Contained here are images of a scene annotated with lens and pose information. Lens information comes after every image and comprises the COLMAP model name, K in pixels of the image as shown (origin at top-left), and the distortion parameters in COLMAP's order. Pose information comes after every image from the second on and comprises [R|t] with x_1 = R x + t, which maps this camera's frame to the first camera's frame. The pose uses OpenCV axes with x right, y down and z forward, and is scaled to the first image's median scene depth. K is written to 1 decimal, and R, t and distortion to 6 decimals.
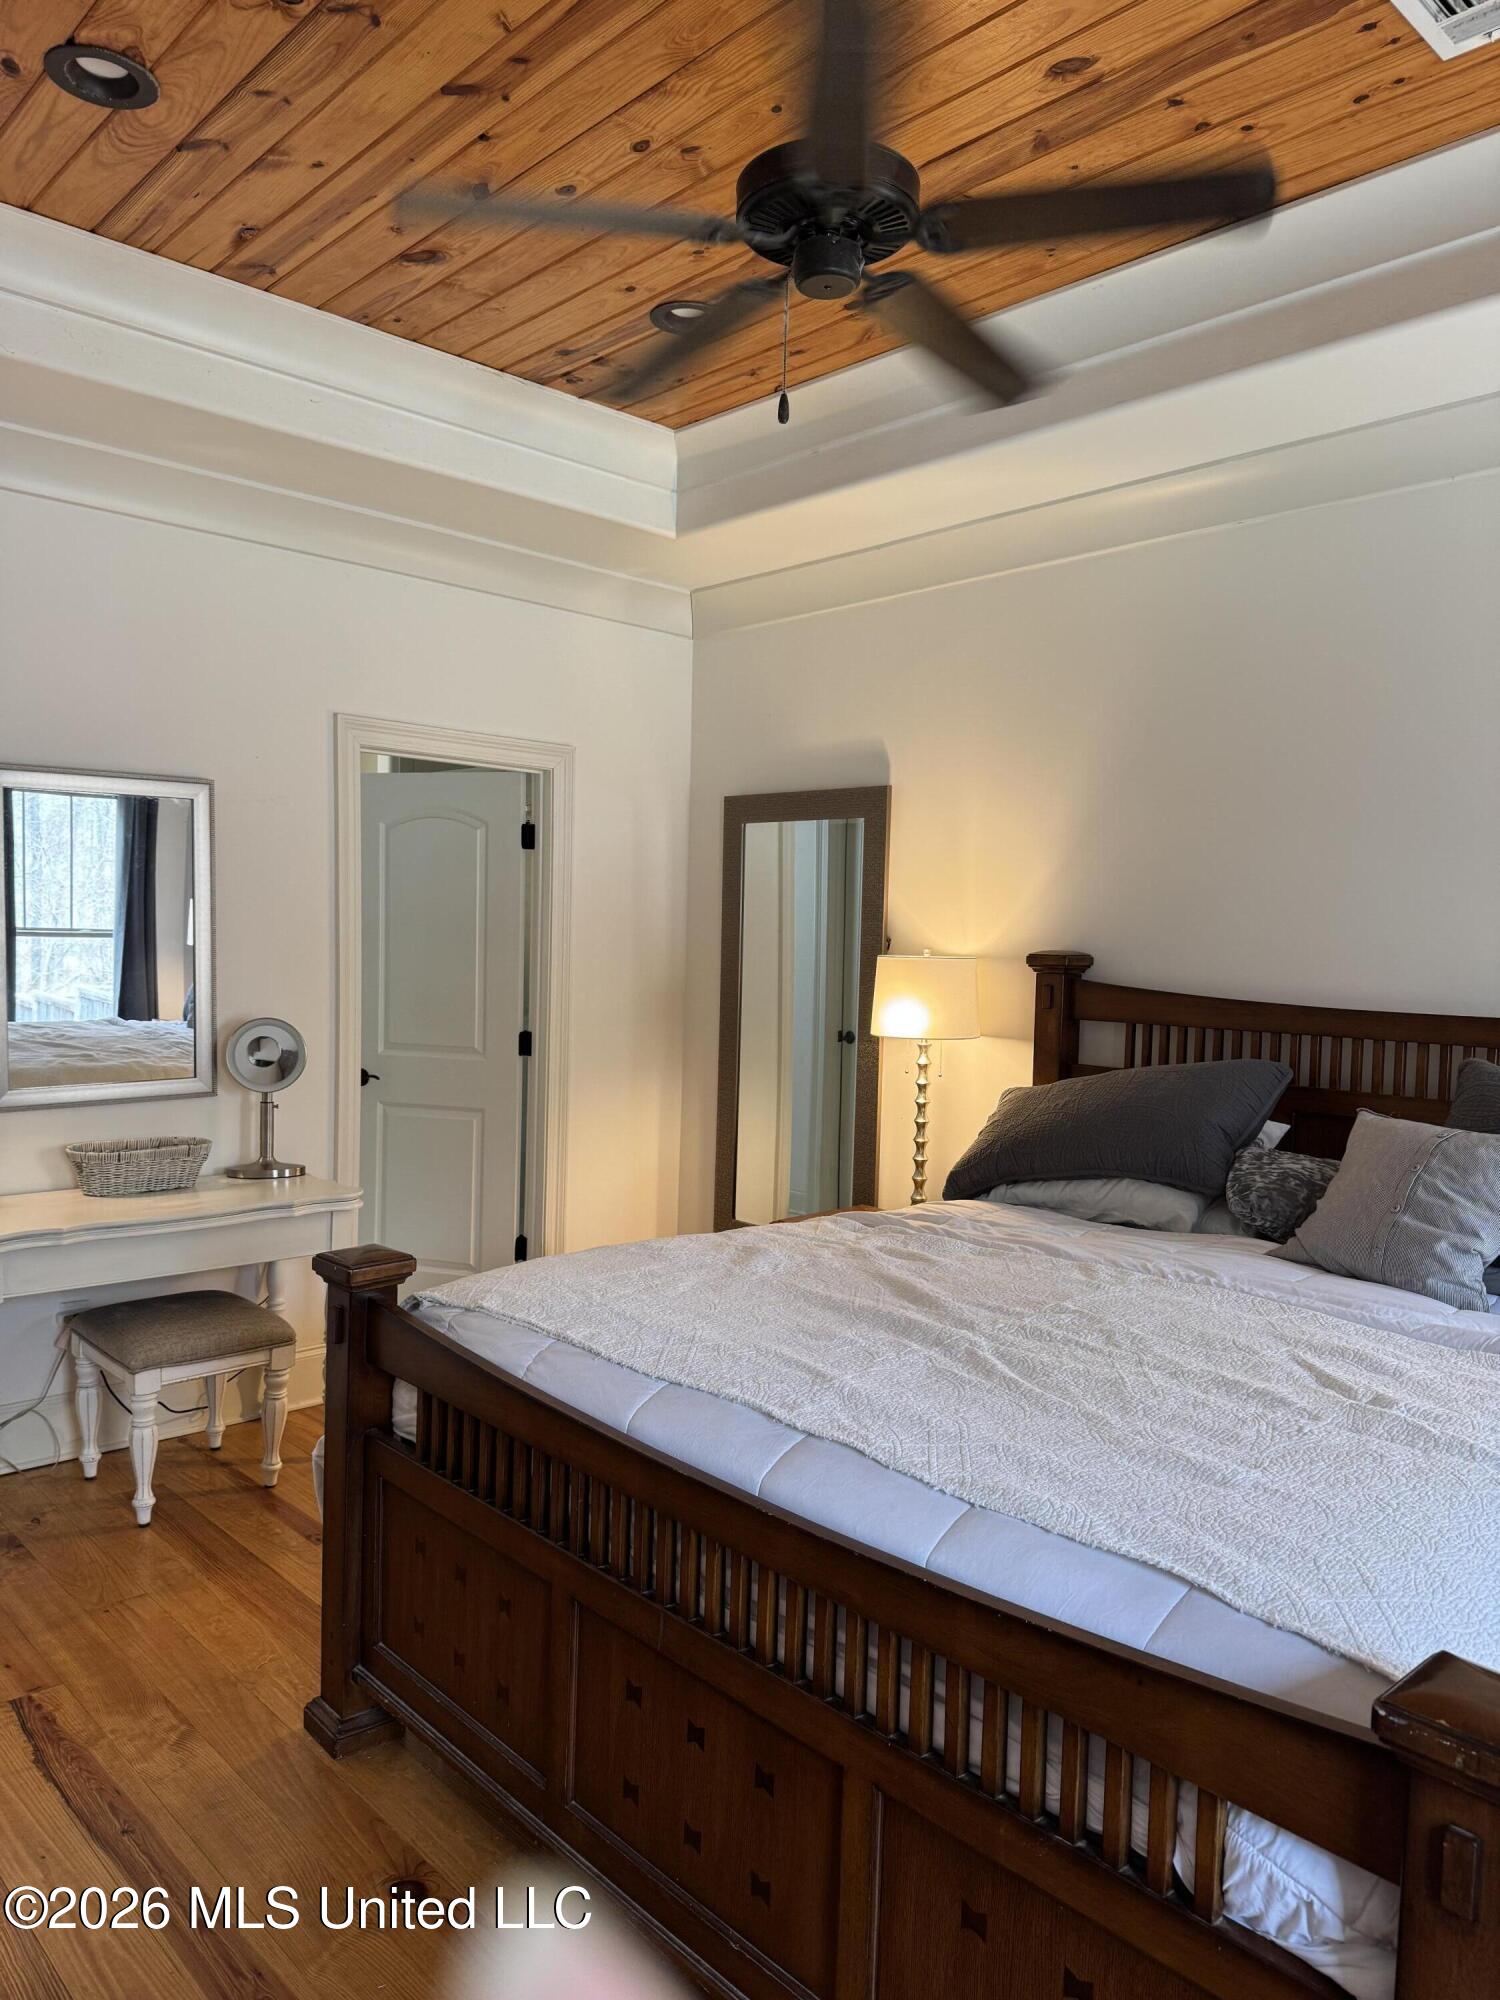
lens RADIAL K [[1409.4, 0, 754.2], [0, 1409.4, 1001.5], [0, 0, 1]] dist [0.127617, -0.152693]
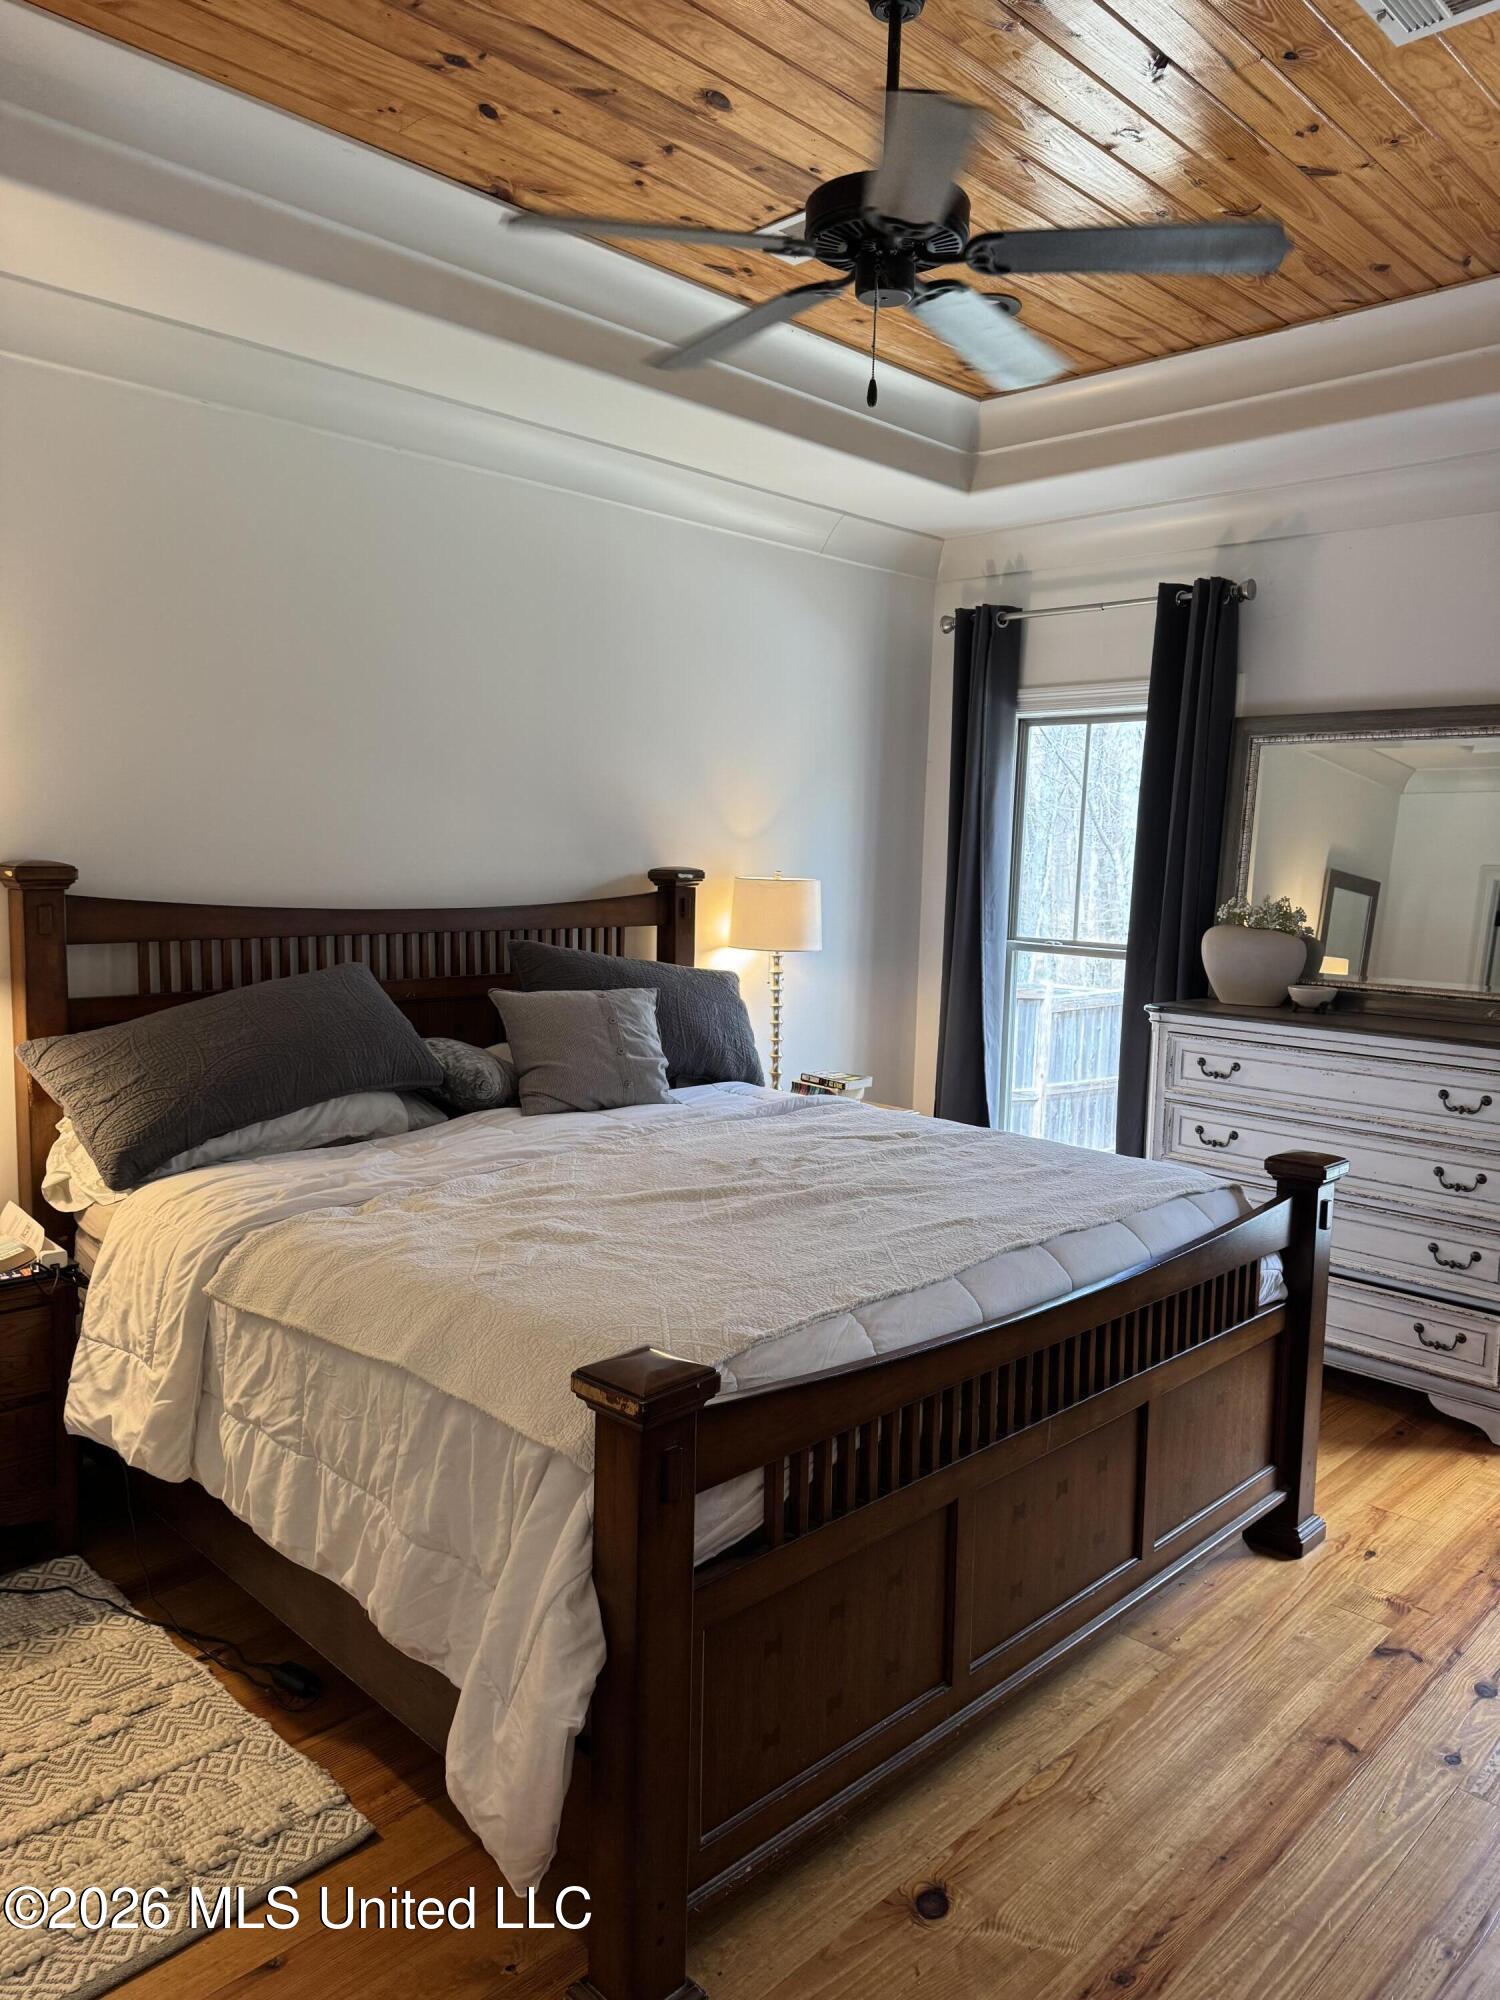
lens RADIAL K [[1409.4, 0, 754.2], [0, 1409.4, 1001.5], [0, 0, 1]] dist [0.127617, -0.152693]
pose [[-0.051509, -0.140281, 0.988771, -0.791491], [0.023348, 0.989646, 0.141621, -0.082156], [-0.998400, 0.030381, -0.047700, 0.822087]]
